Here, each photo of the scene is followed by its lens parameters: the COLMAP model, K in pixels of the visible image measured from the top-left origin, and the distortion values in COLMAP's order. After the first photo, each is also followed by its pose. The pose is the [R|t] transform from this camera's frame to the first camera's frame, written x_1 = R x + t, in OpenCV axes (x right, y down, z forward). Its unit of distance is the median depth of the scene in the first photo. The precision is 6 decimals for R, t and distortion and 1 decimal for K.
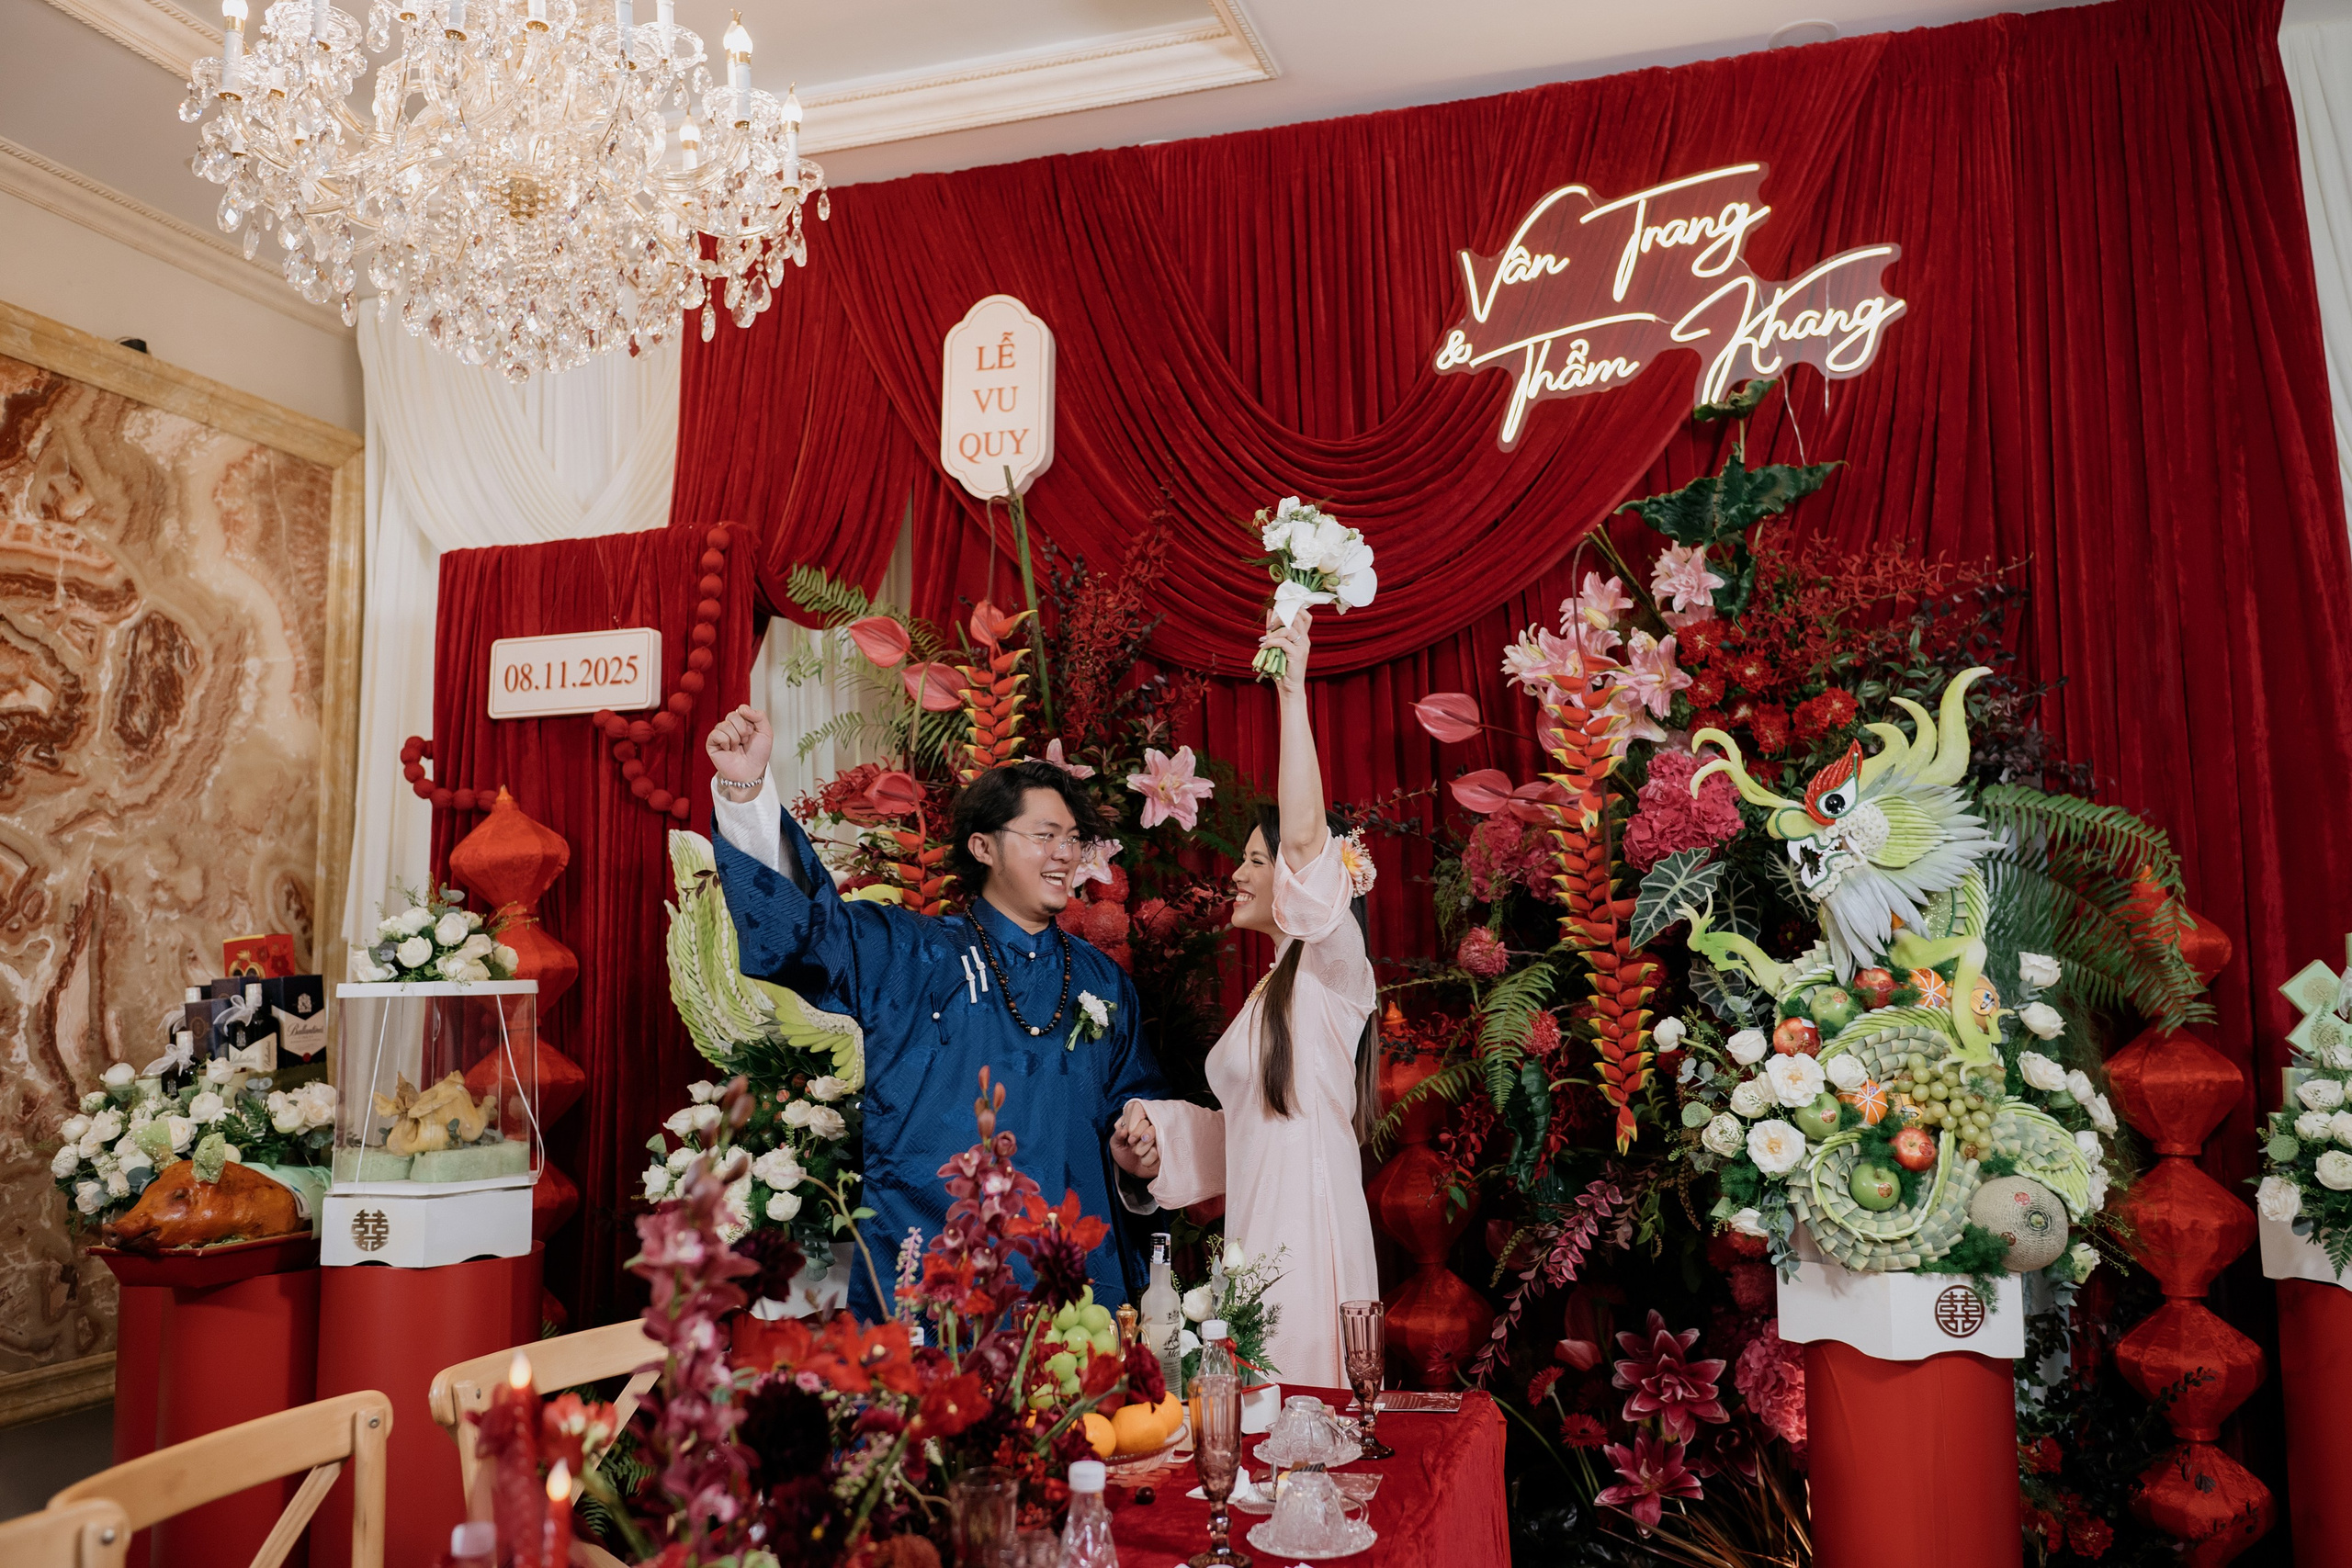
lens RADIAL K [[1859.5, 0, 1187.9], [0, 1859.5, 786.1], [0, 0, 1]] dist [0.002451, -0.000578]
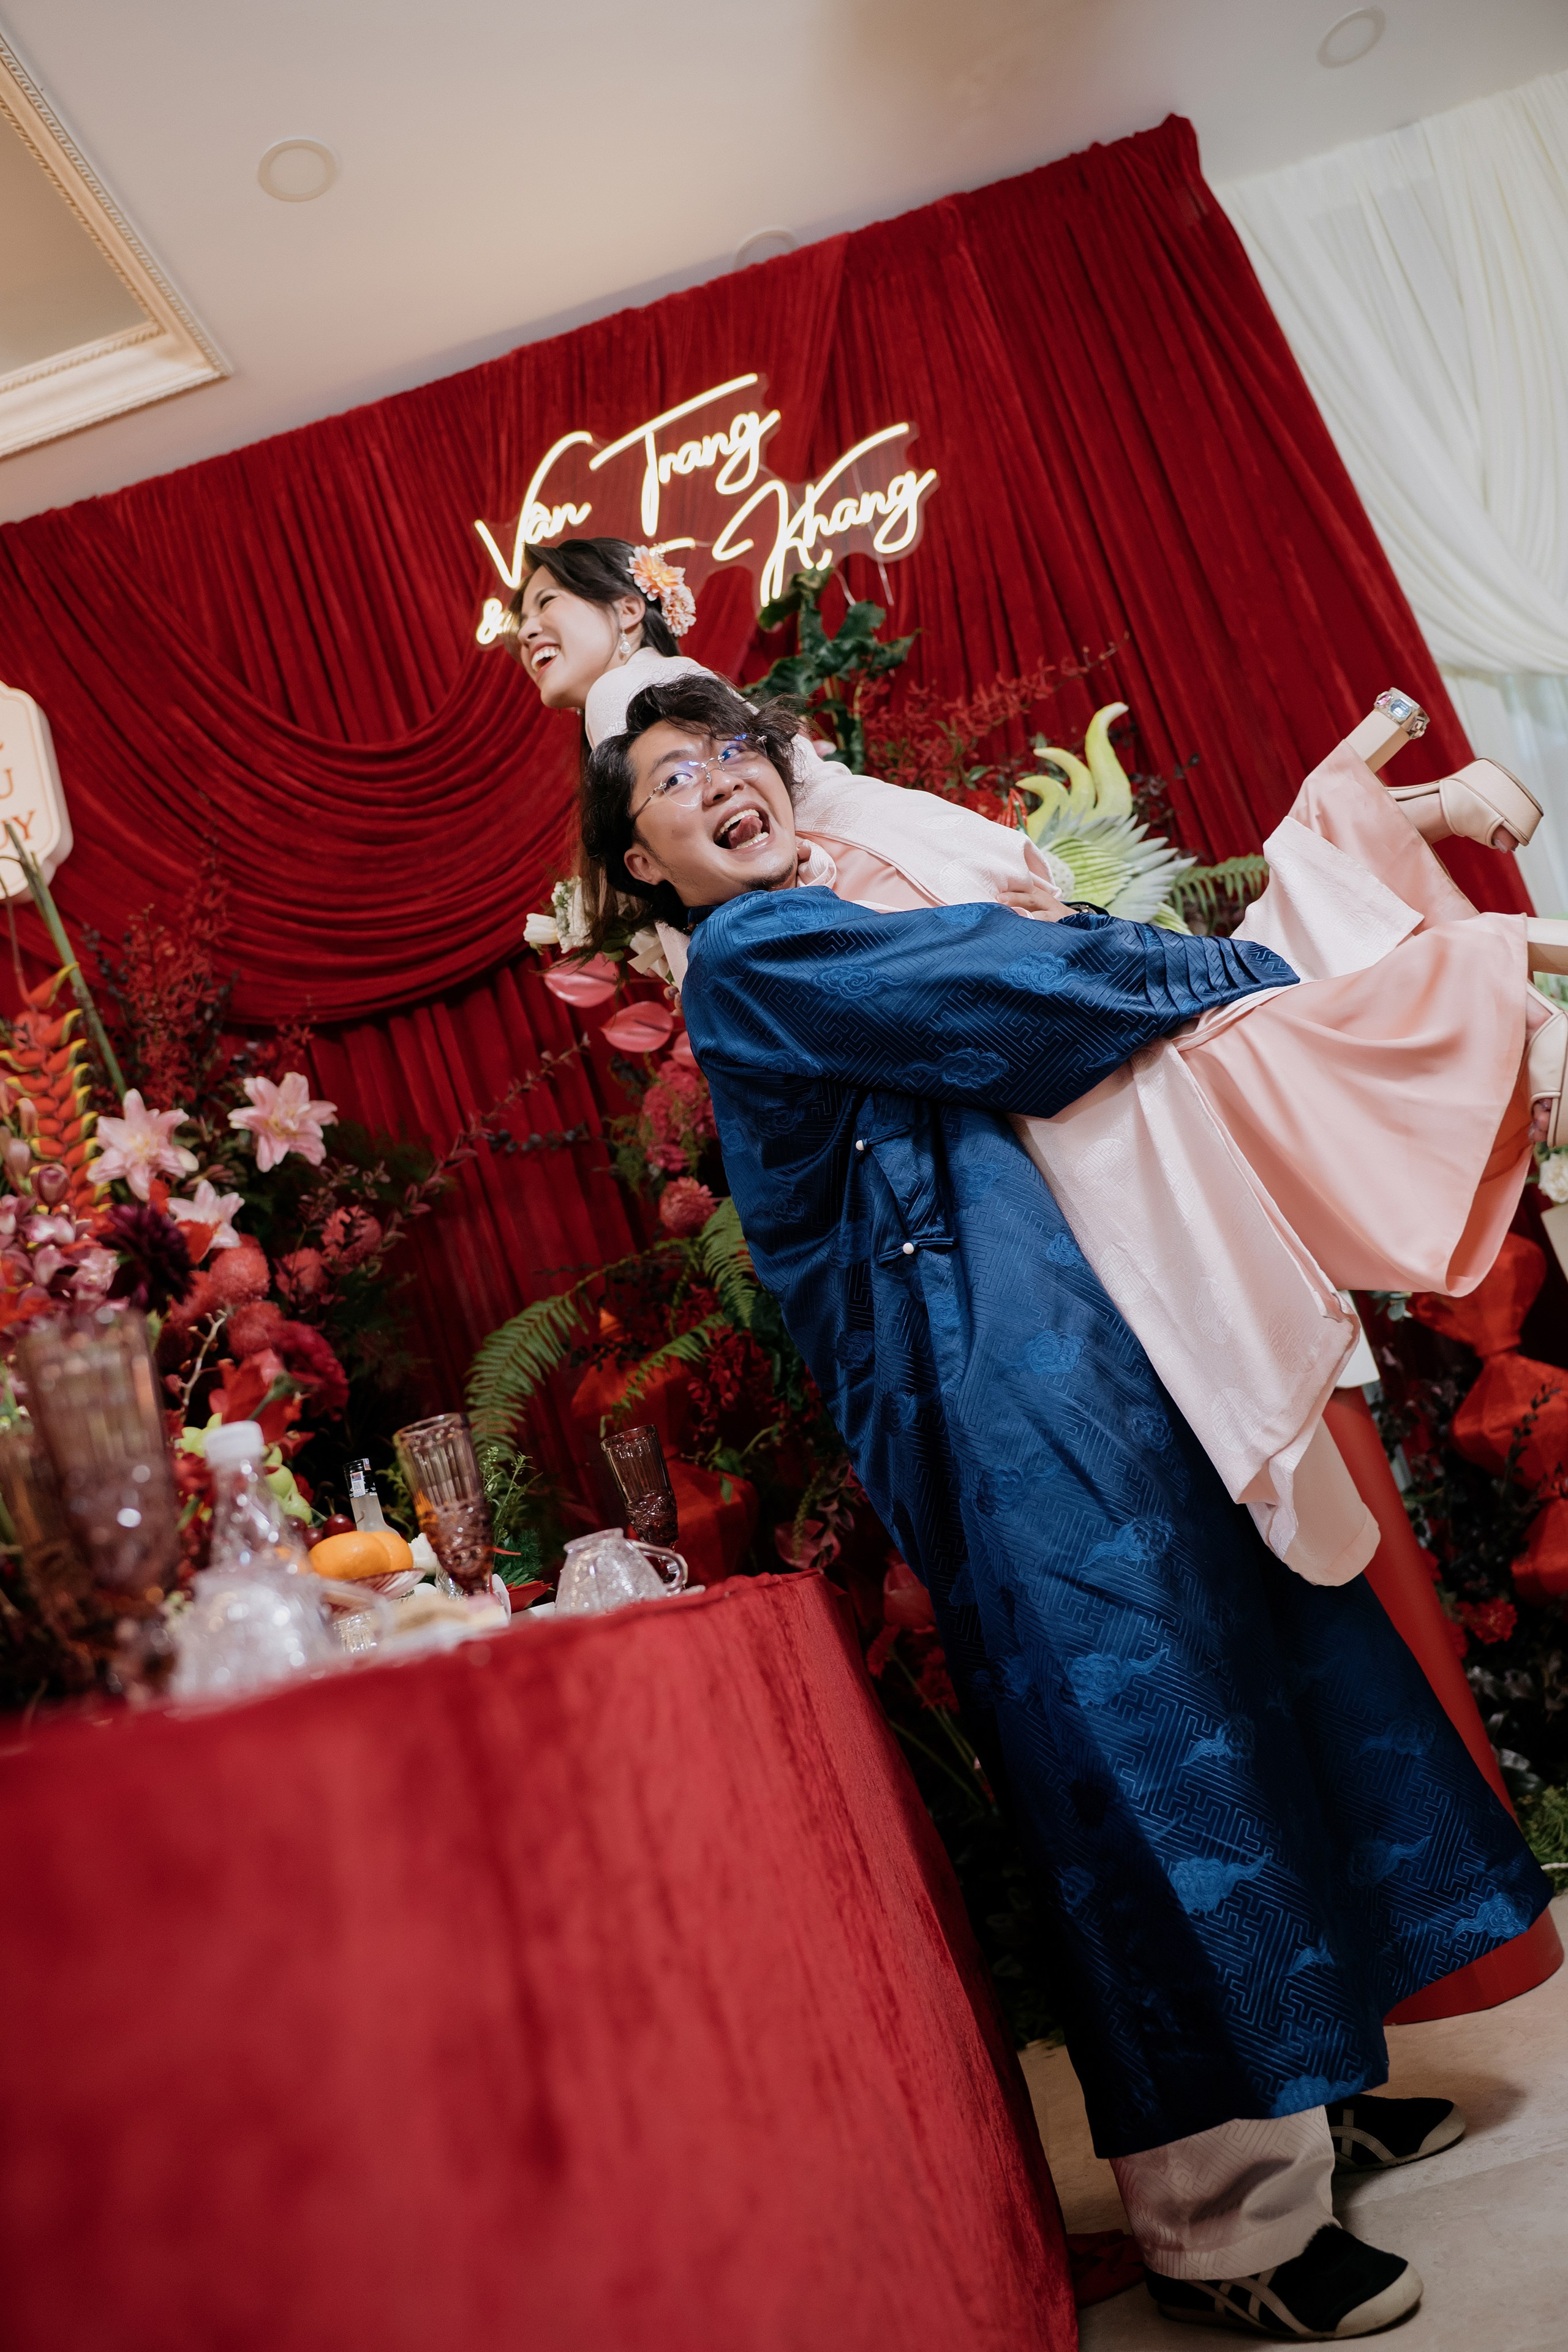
lens RADIAL K [[1859.6, 0, 780.0], [0, 1859.6, 1185.6], [0, 0, 1]] dist [0.003061, -0.001406]
pose [[0.944240, -0.229075, 0.236508, -0.003515], [0.259264, 0.960059, -0.105205, 0.171109], [-0.202962, 0.160656, 0.965917, 0.139180]]
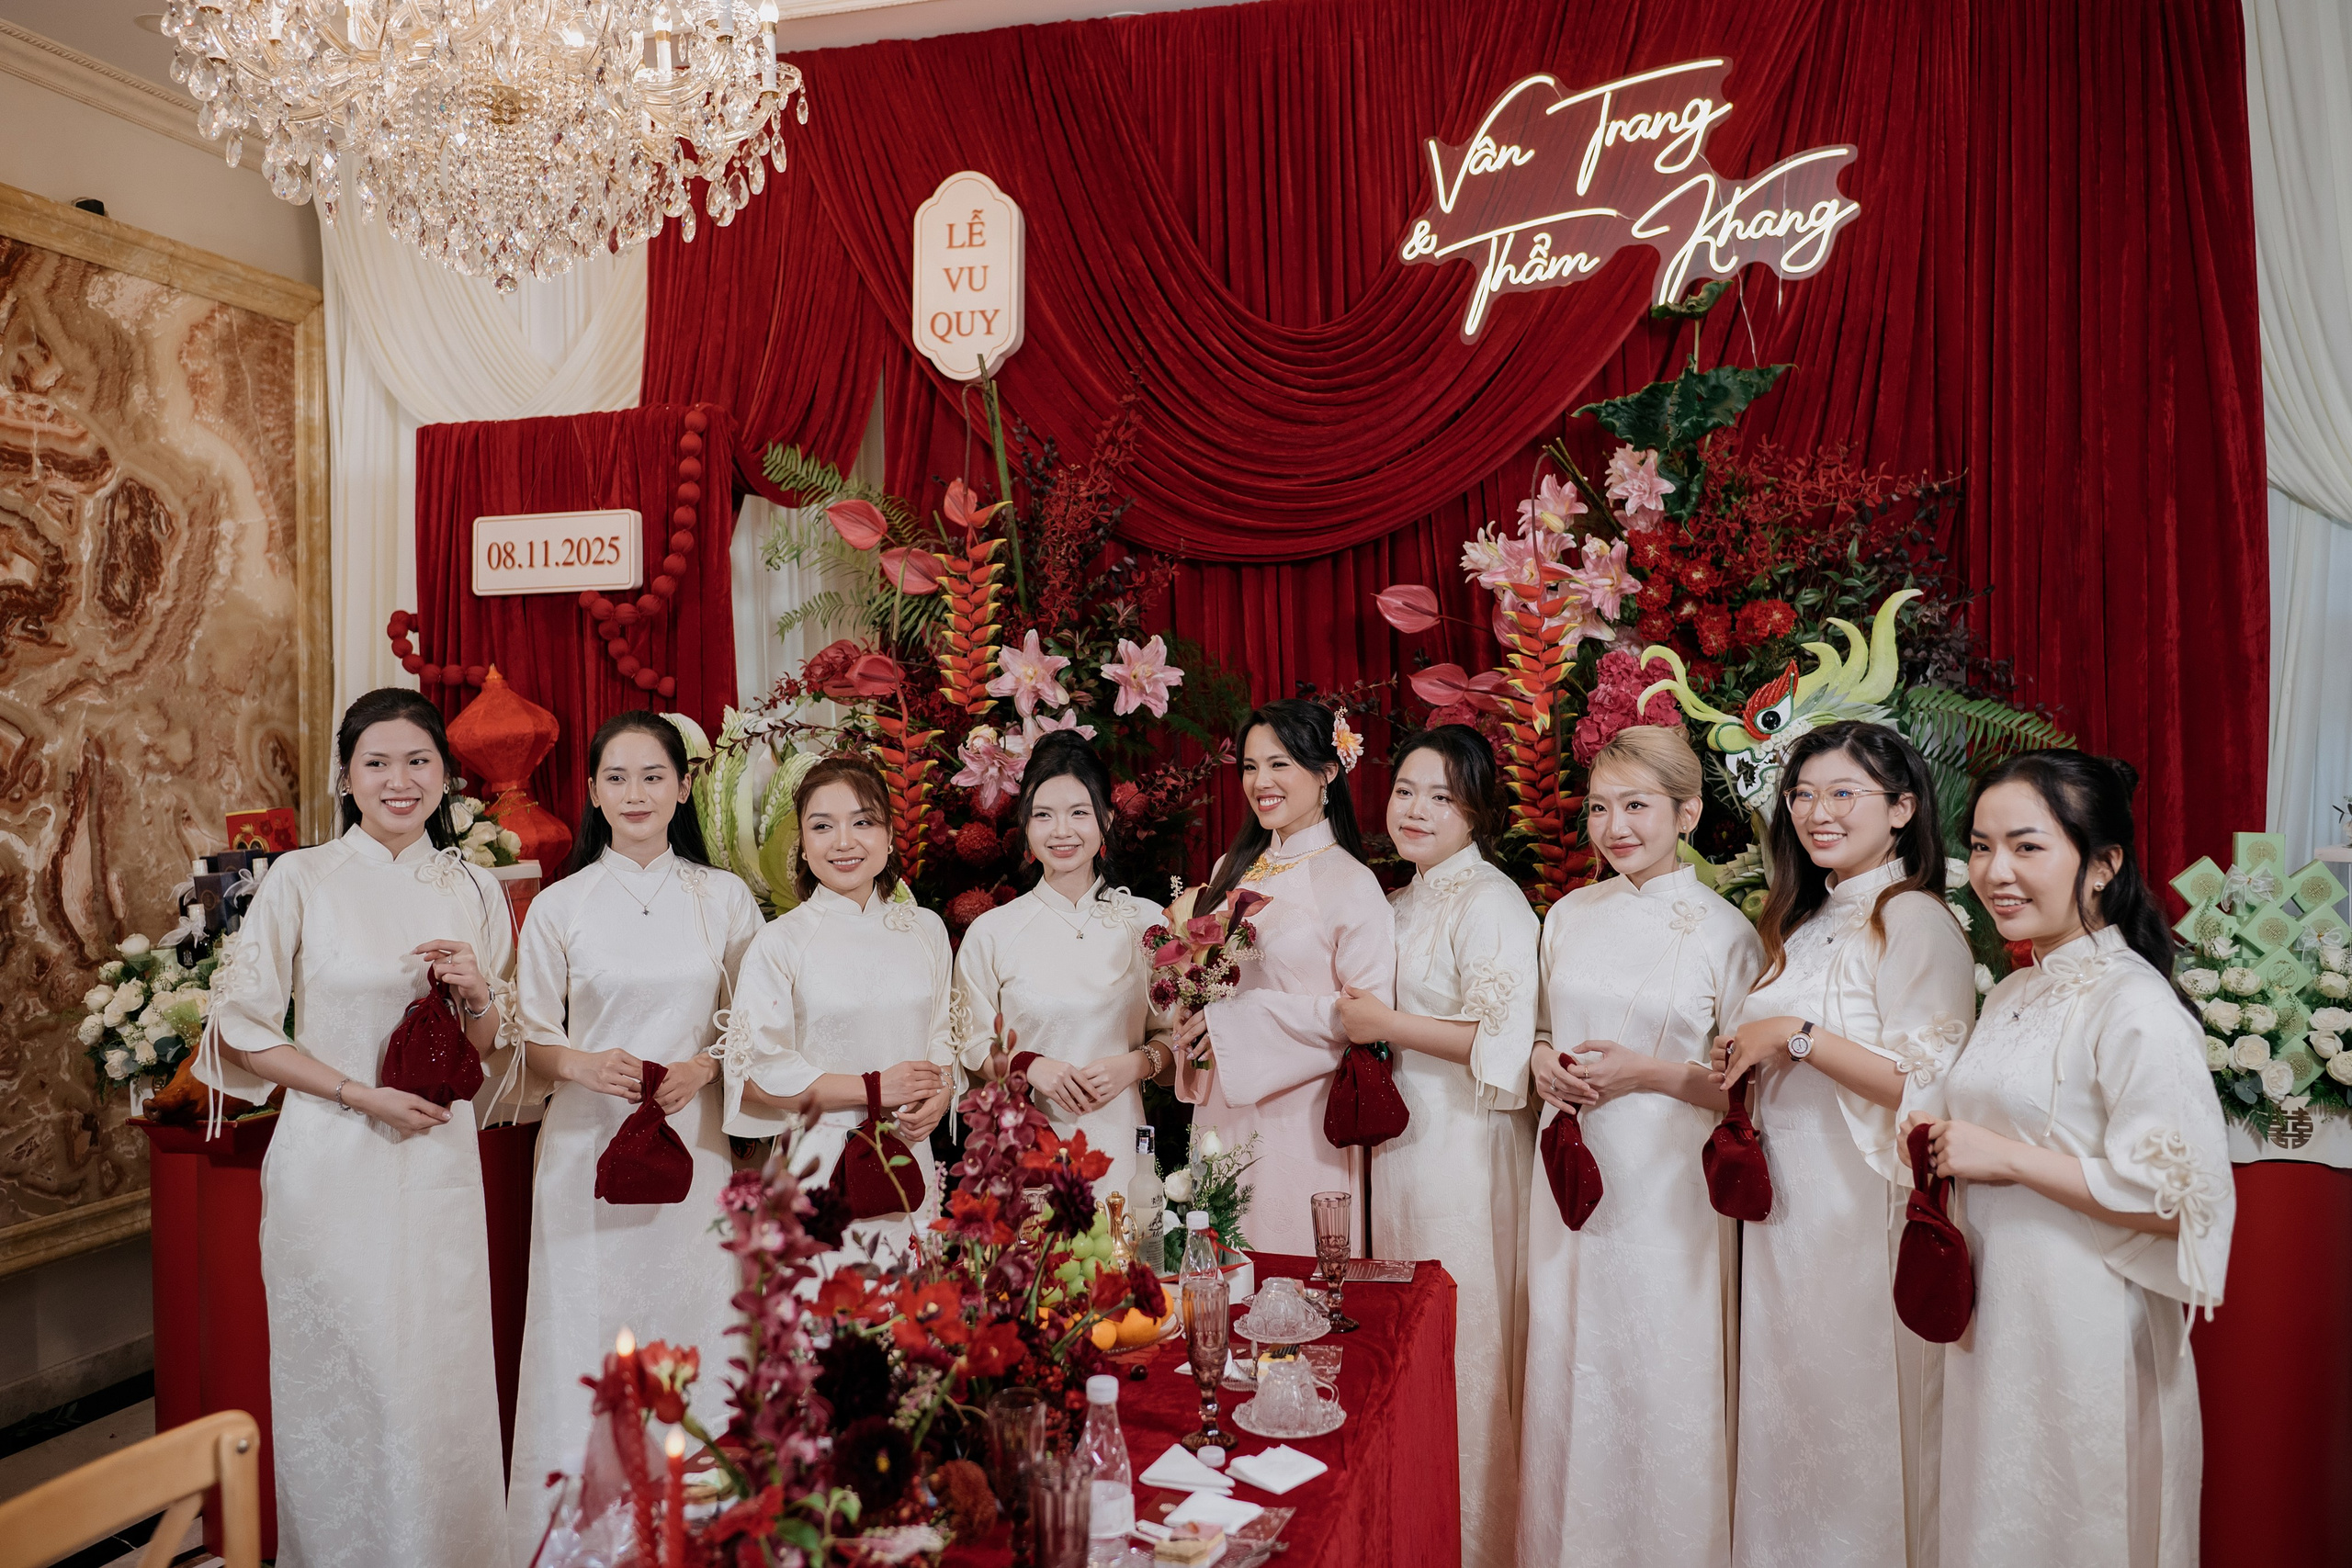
lens RADIAL K [[1859.4, 0, 1181.9], [0, 1859.4, 784.0], [0, 0, 1]] dist [0.003061, -0.001406]
pose [[0.999585, 0.000597, 0.028800, -0.016818], [-0.003956, 0.993159, 0.116707, -0.059432], [-0.028534, -0.116772, 0.992749, -0.044058]]
